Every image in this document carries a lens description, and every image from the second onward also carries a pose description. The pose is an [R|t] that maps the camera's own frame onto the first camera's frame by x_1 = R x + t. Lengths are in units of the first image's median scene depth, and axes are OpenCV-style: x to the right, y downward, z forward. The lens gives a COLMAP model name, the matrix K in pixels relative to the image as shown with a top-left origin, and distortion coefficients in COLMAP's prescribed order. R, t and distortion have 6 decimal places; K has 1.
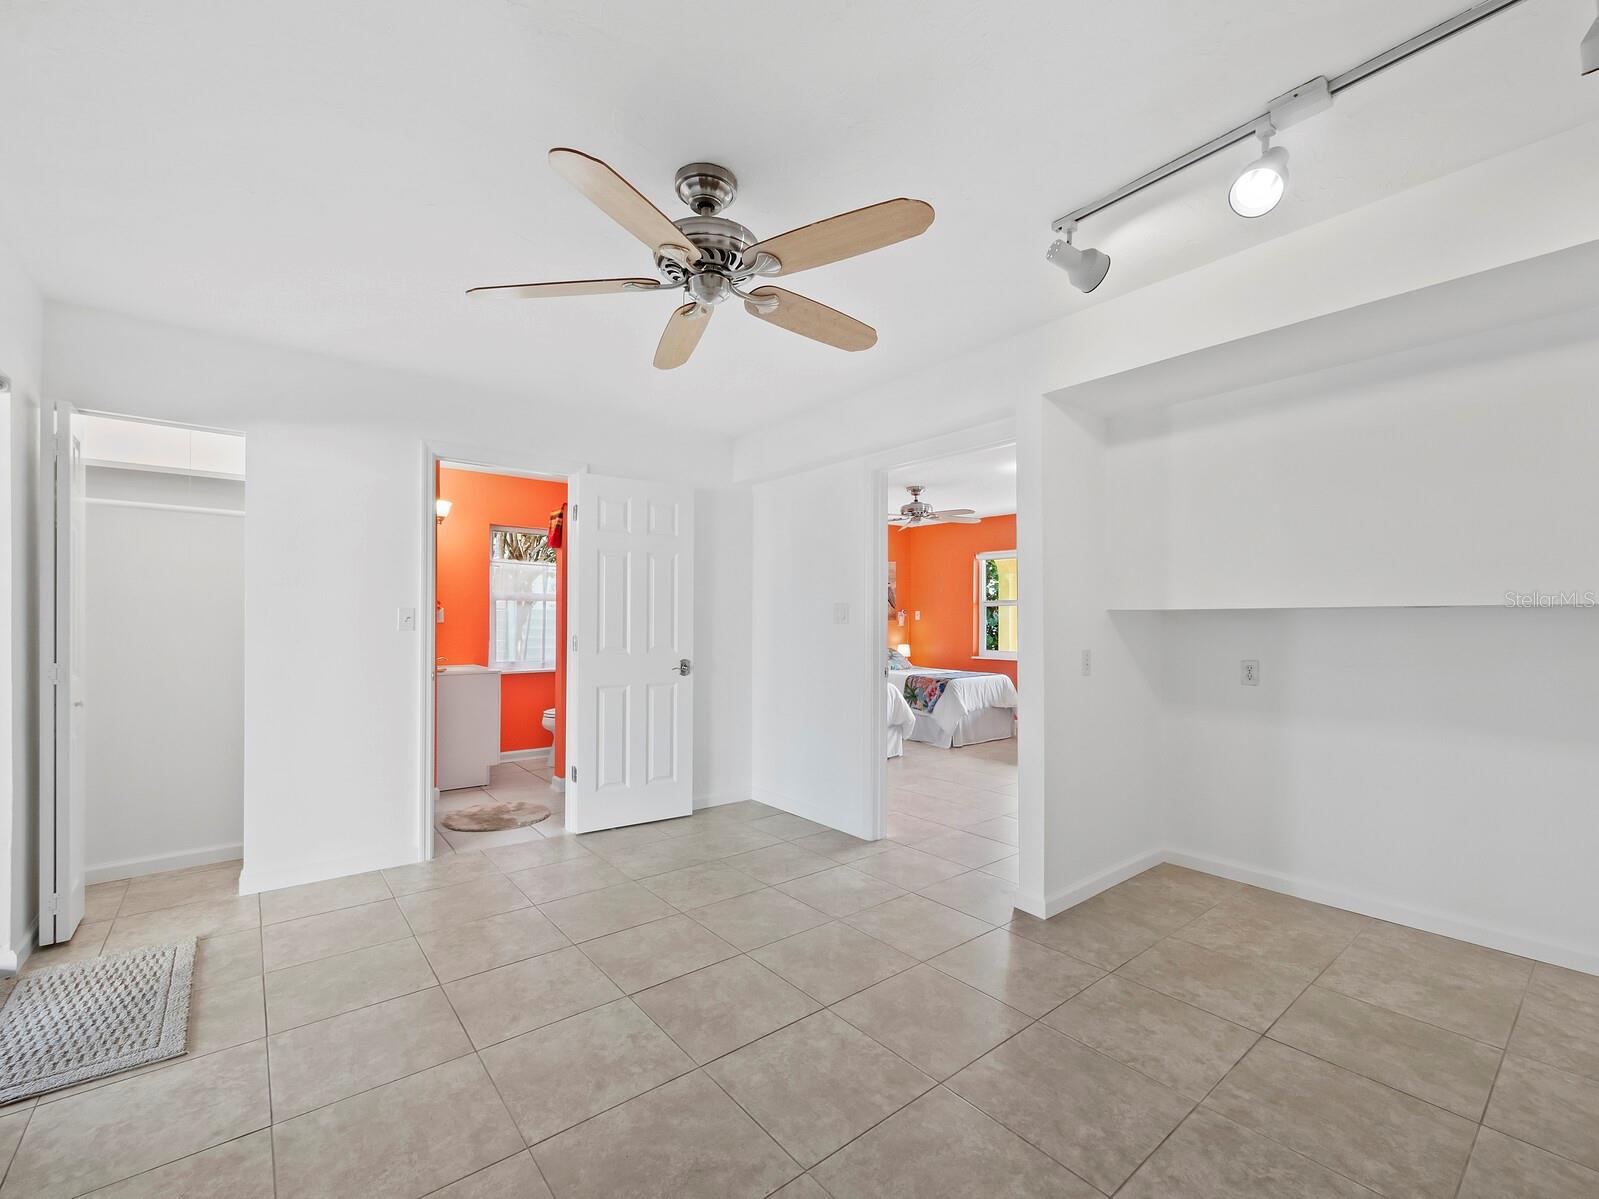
lens RADIAL K [[677.1, 0, 798.8], [0, 677.1, 610.6], [0, 0, 1]] dist [-0.002660, 0.000745]
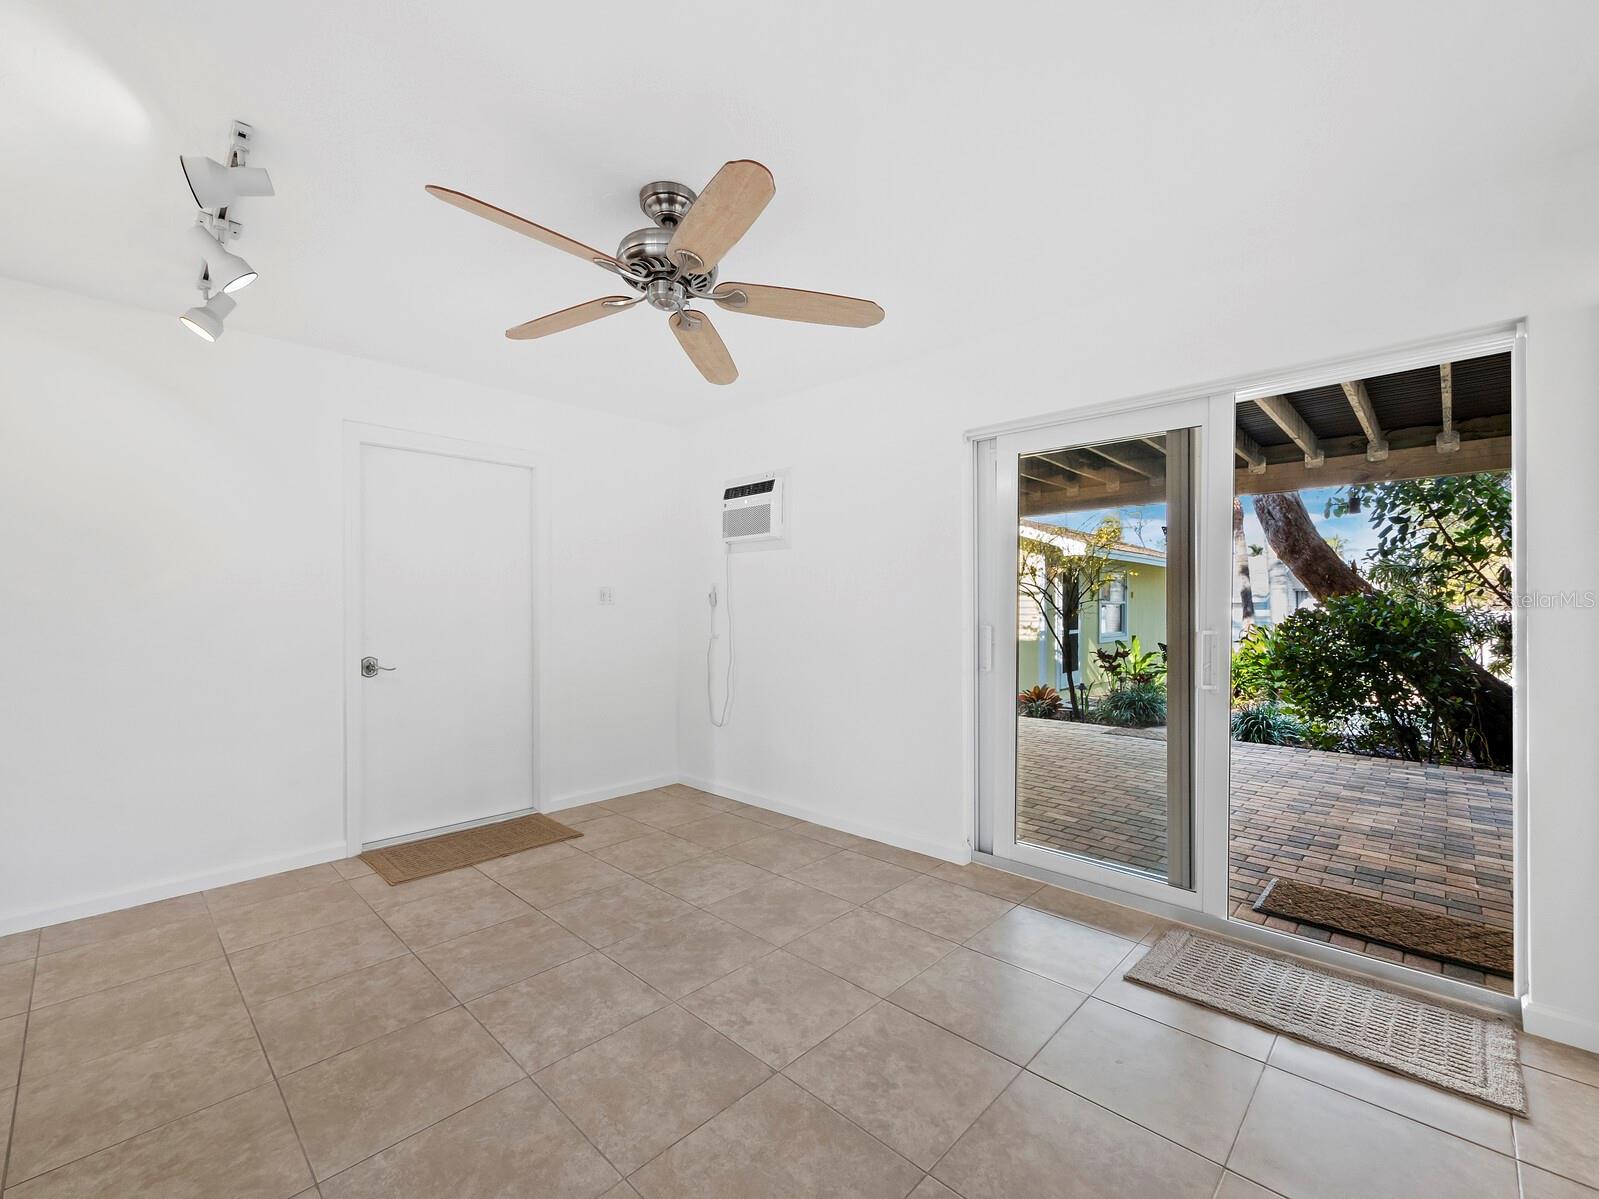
lens RADIAL K [[677.1, 0, 800.3], [0, 677.1, 610.1], [0, 0, 1]] dist [-0.002660, 0.000745]
pose [[-0.991508, 0.001729, -0.130034, -0.203423], [0.001838, 0.999998, -0.000723, 0.022534], [0.130033, -0.000956, -0.991509, 2.087773]]
